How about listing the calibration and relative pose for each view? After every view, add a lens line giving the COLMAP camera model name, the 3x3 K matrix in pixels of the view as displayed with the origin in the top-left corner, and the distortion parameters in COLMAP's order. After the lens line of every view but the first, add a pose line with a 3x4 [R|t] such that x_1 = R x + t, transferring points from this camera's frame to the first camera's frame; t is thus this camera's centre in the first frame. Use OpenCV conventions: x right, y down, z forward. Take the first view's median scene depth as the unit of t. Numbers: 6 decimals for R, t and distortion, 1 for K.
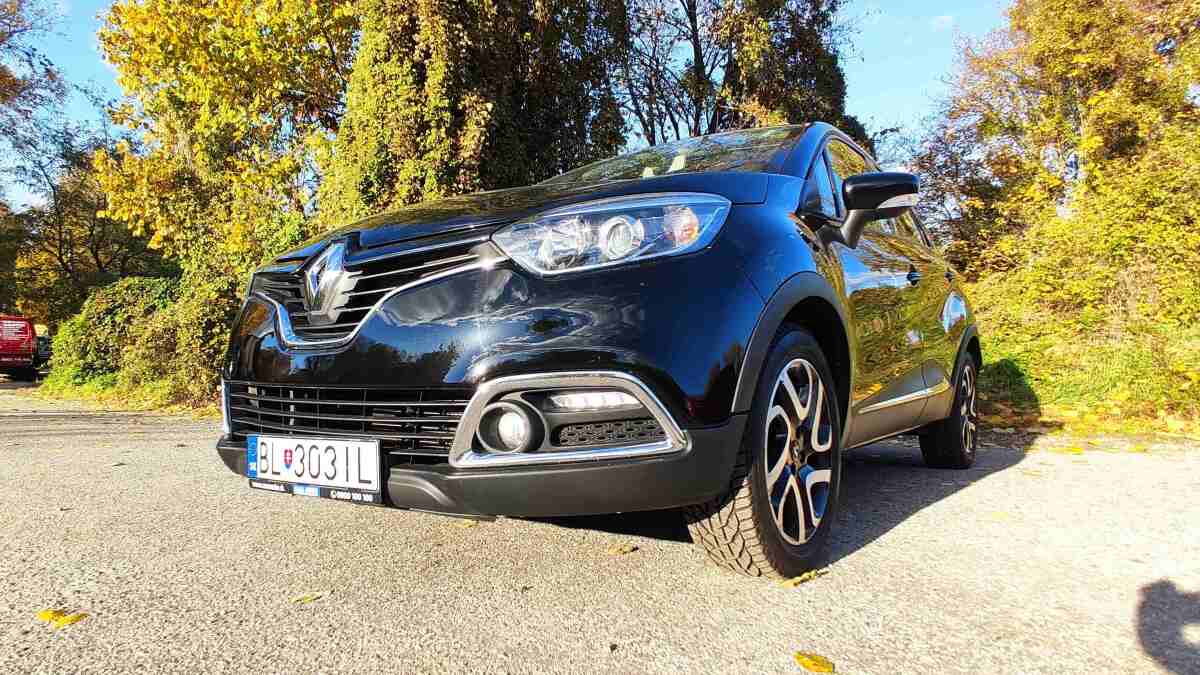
lens RADIAL K [[727.3, 0, 546.7], [0, 727.3, 384.9], [0, 0, 1]] dist [0.000478, -0.000952]
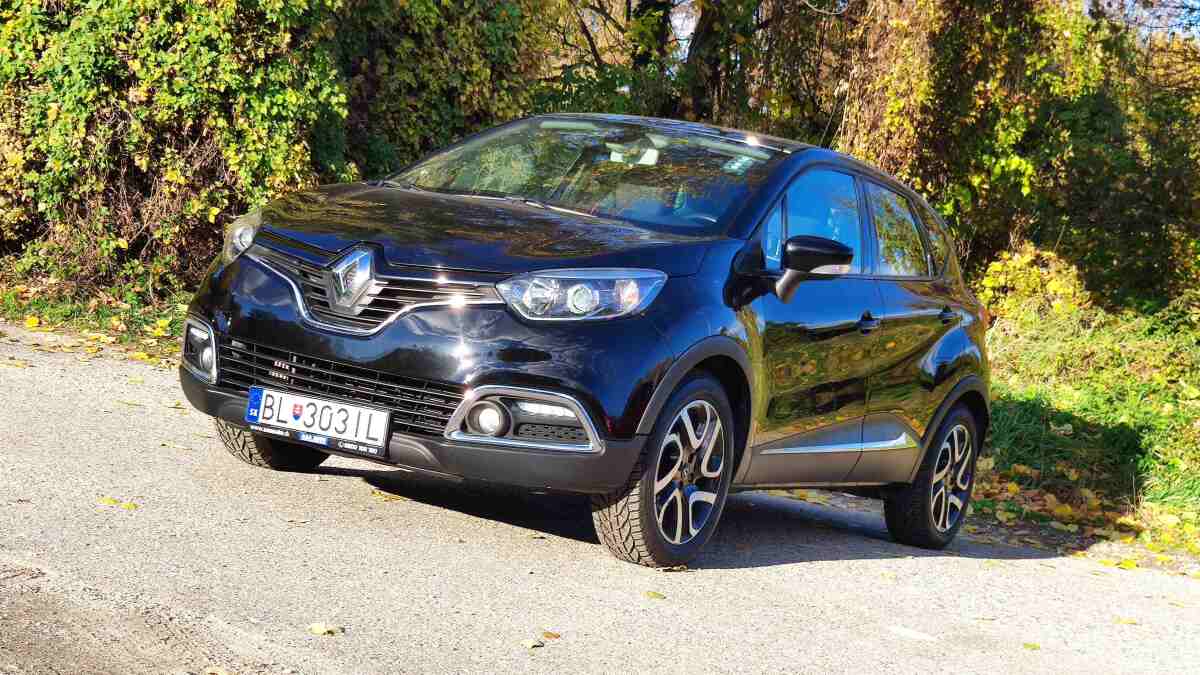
lens RADIAL K [[2061.2, 0, 631.8], [0, 2061.2, 382.2], [0, 0, 1]] dist [0.069464, 0.196288]
pose [[0.967717, 0.169562, 0.186473, -0.487114], [-0.176575, 0.984051, 0.021541, -0.135409], [-0.179847, -0.053772, 0.982224, -2.745896]]
